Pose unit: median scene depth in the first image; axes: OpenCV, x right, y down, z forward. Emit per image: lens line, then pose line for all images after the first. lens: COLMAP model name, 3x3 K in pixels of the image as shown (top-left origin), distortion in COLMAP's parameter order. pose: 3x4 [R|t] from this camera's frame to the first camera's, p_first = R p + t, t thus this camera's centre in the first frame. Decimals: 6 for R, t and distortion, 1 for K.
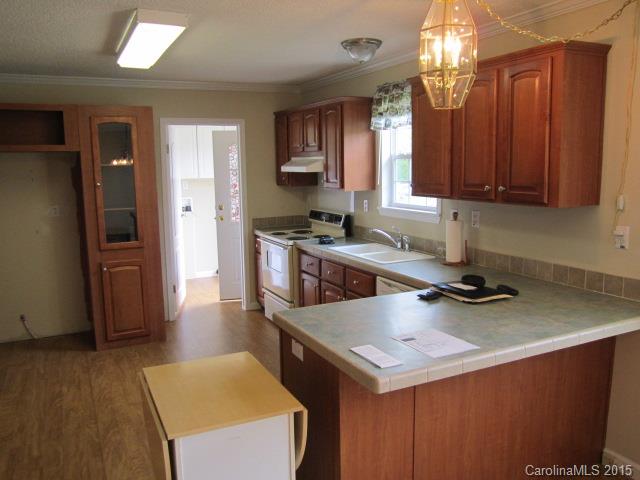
lens RADIAL K [[528.8, 0, 320.0], [0, 528.8, 240.0], [0, 0, 1]] dist [-0.045346, 0.000237]
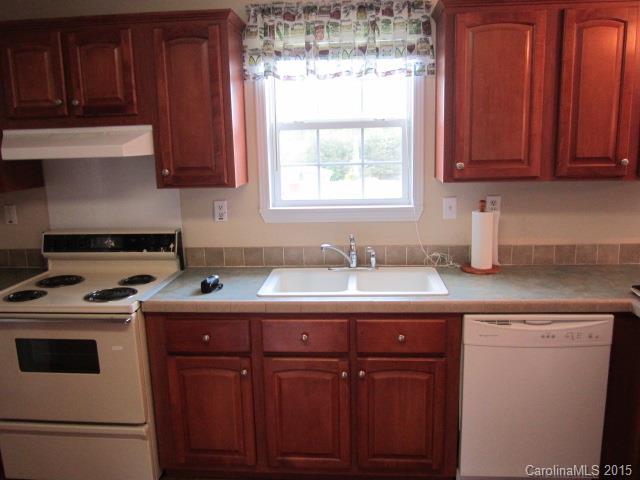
lens RADIAL K [[559.0, 0, 320.0], [0, 559.0, 240.0], [0, 0, 1]] dist [-0.010059, -0.004019]
pose [[0.530779, -0.166302, 0.831034, -0.486363], [0.142677, 0.984098, 0.105805, -0.107056], [-0.835414, 0.062410, 0.546066, 0.735213]]
